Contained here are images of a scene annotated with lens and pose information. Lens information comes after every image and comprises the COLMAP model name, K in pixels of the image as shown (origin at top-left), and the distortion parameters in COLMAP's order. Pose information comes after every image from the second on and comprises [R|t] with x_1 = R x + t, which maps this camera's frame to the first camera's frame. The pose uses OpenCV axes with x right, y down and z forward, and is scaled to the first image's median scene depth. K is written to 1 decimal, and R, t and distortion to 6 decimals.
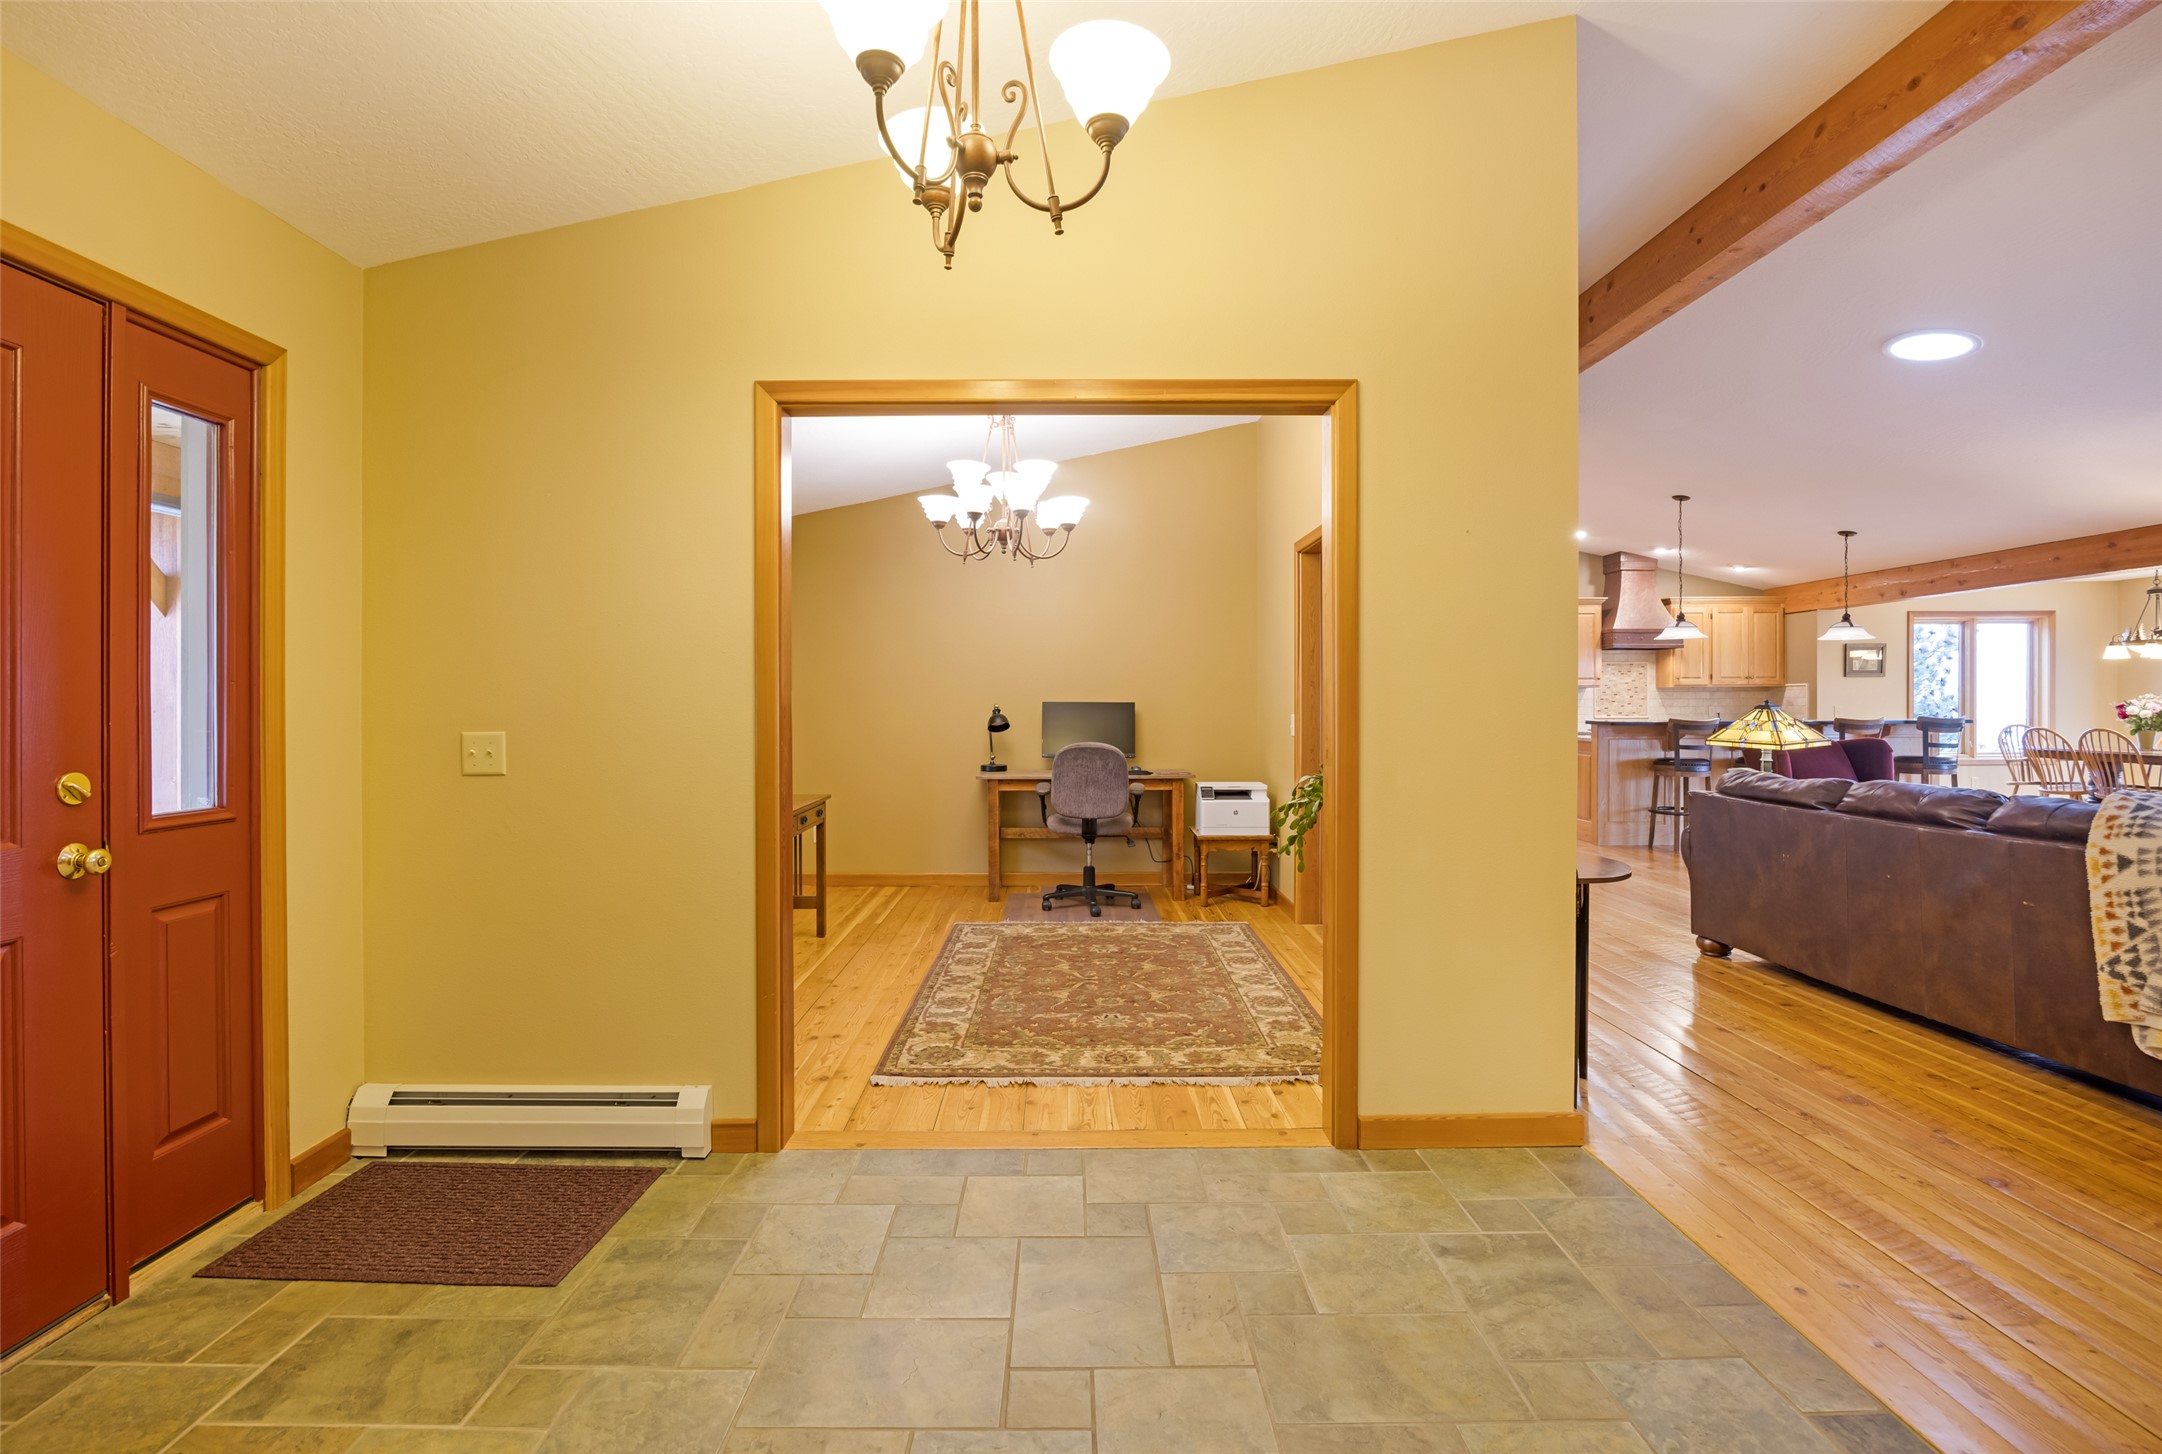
lens RADIAL K [[998.0, 0, 1072.2], [0, 998.0, 711.4], [0, 0, 1]] dist [-0.014715, -0.001149]
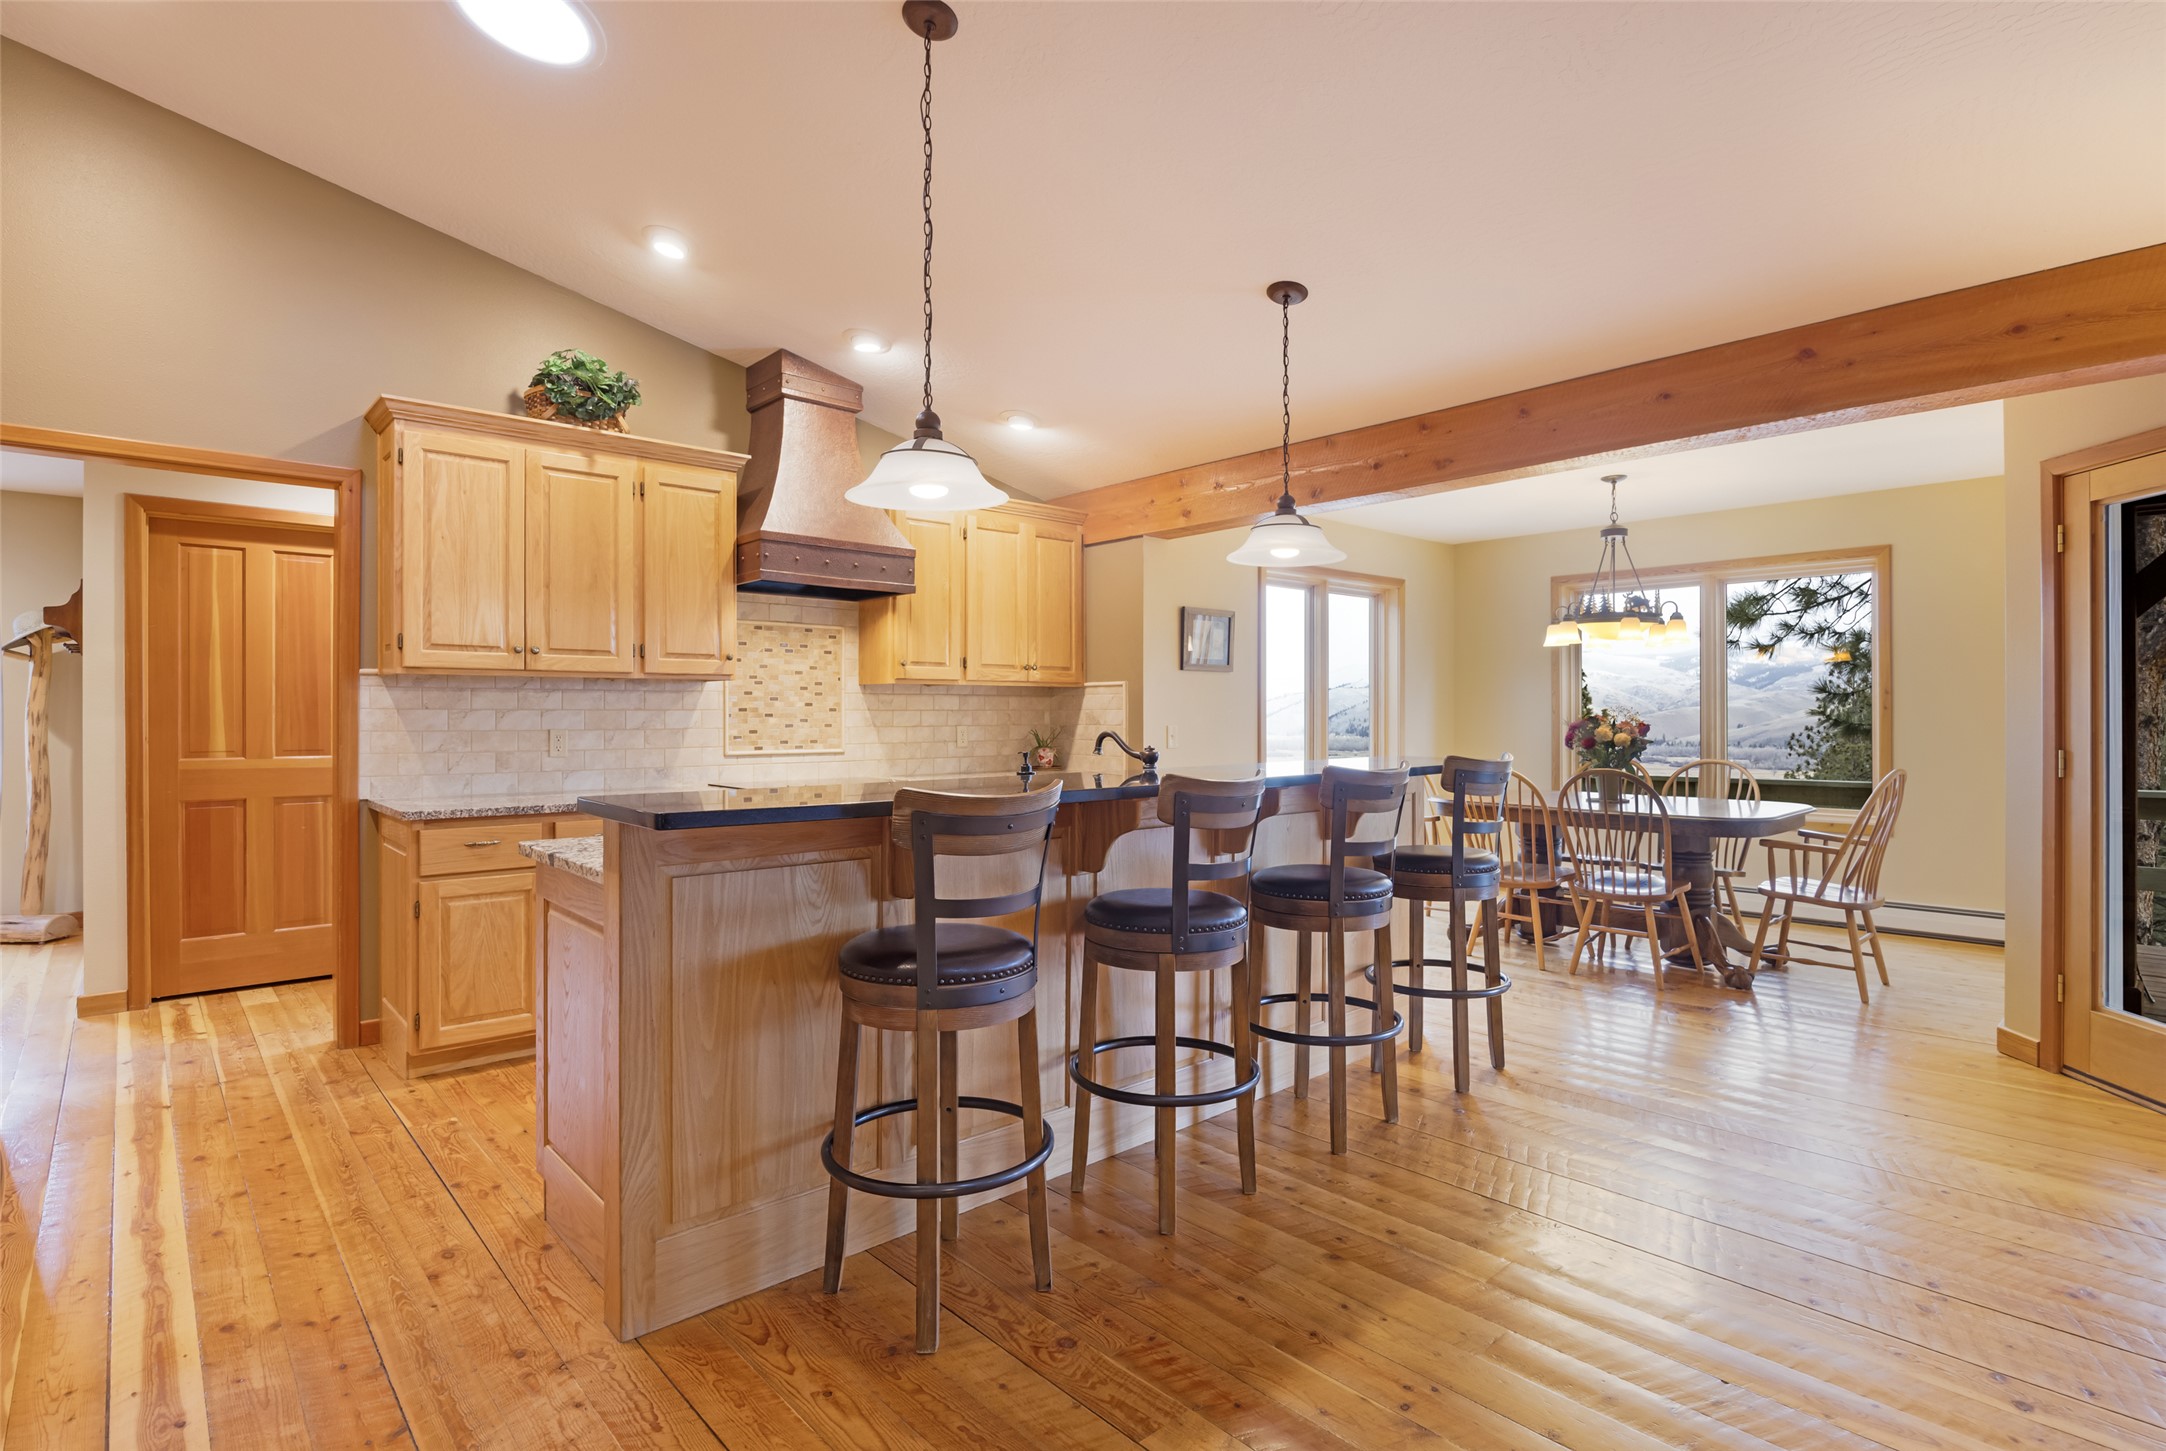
lens RADIAL K [[1077.3, 0, 1090.5], [0, 1077.3, 713.4], [0, 0, 1]] dist [-0.000698, 0.000074]
pose [[0.740496, 0.004857, 0.672043, 0.436456], [0.002462, 0.999948, -0.009939, -0.007571], [-0.672056, 0.009015, 0.740446, 0.734267]]
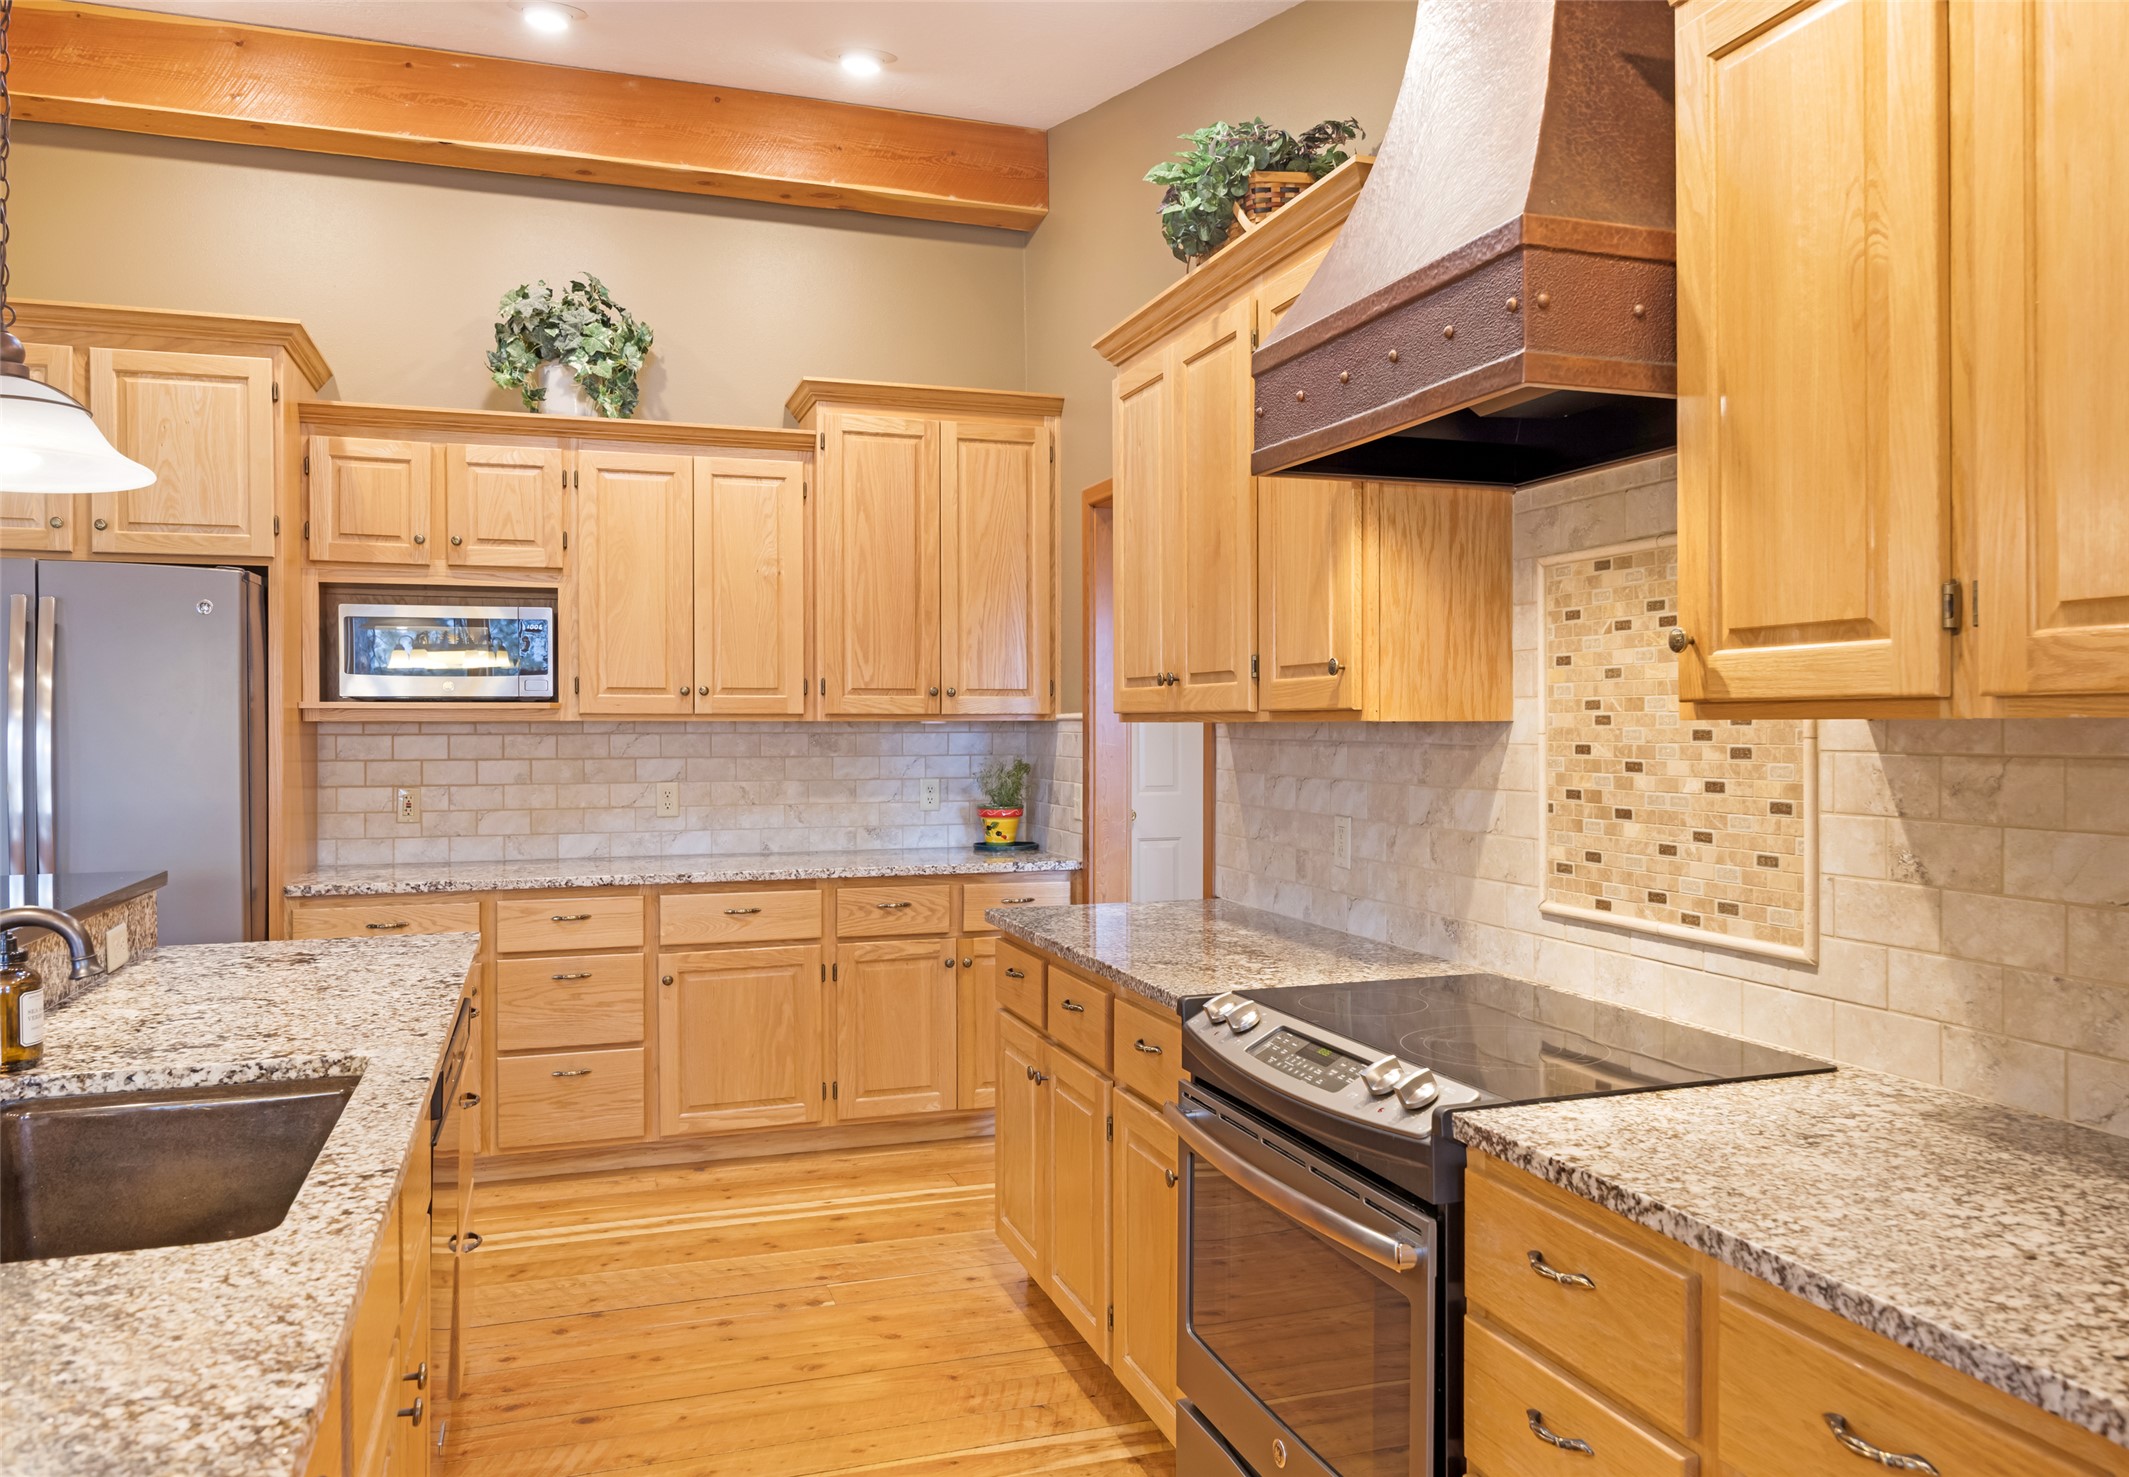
lens RADIAL K [[1498.1, 0, 1064.7], [0, 1498.1, 735.0], [0, 0, 1]] dist [-0.003635, -0.000544]
pose [[0.323065, 0.011306, -0.946309, 0.938102], [-0.012860, 0.999889, 0.007556, -0.028627], [0.946289, 0.009728, 0.323174, 1.098924]]
